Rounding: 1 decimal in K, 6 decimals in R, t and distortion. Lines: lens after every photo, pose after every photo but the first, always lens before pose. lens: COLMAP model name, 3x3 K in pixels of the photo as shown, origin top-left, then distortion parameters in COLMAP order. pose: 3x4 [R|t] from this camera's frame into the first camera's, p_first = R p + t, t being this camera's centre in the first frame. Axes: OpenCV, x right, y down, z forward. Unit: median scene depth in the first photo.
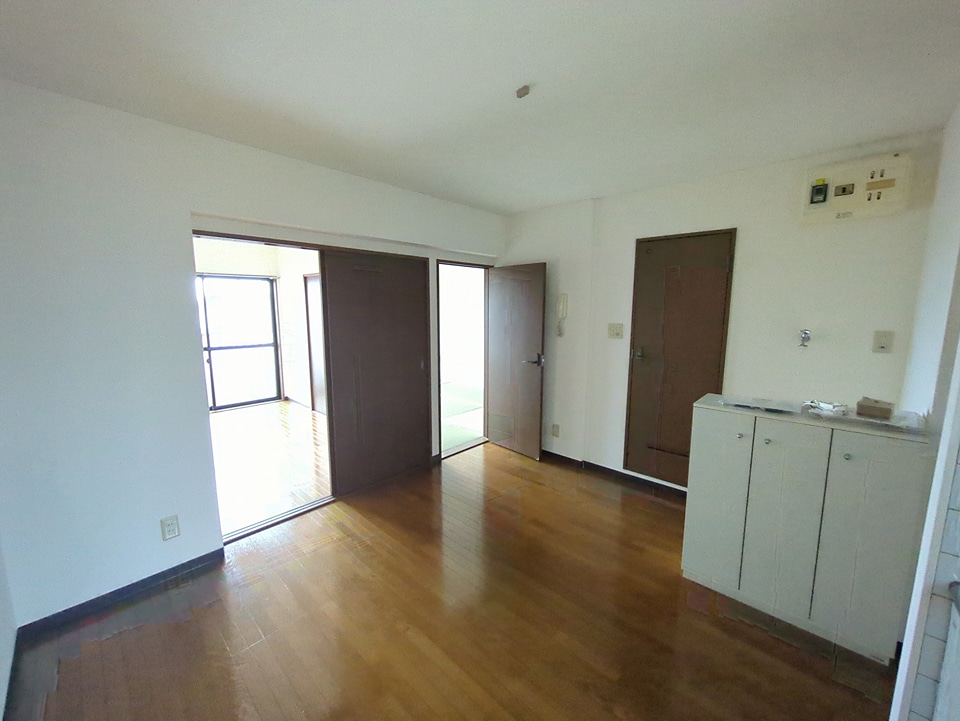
lens RADIAL K [[376.6, 0, 487.5], [0, 376.6, 359.0], [0, 0, 1]] dist [0.001304, 0.000291]
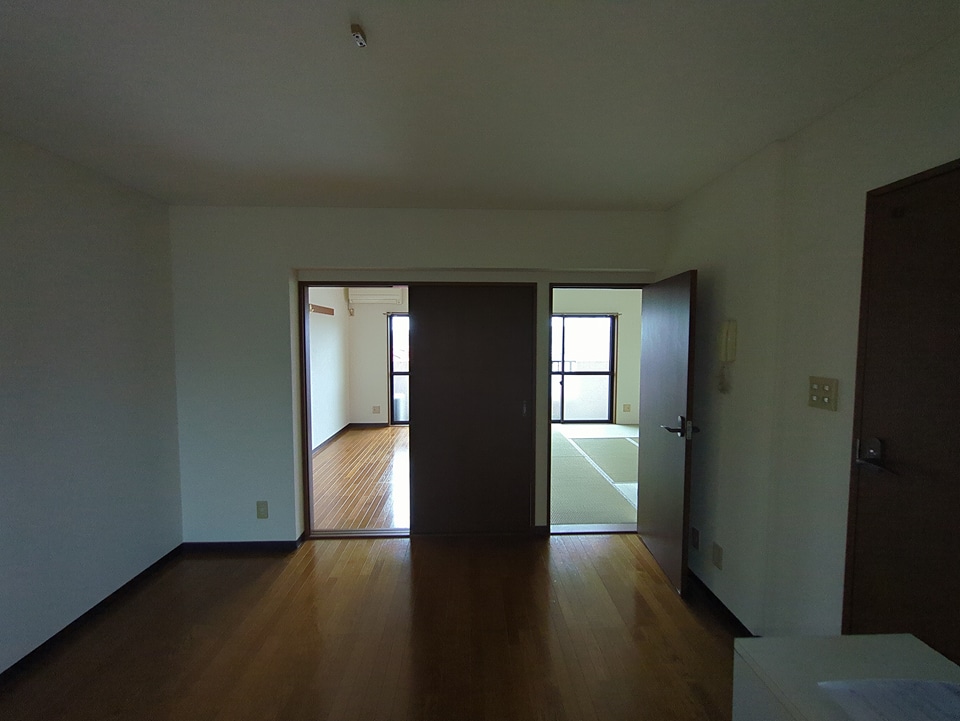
lens RADIAL K [[376.6, 0, 477.3], [0, 376.6, 360.6], [0, 0, 1]] dist [0.001304, 0.000291]
pose [[0.702148, 0.040337, -0.710888, 0.337660], [-0.096912, 0.994517, -0.039289, -0.049990], [0.705405, 0.096481, 0.702207, 0.328901]]
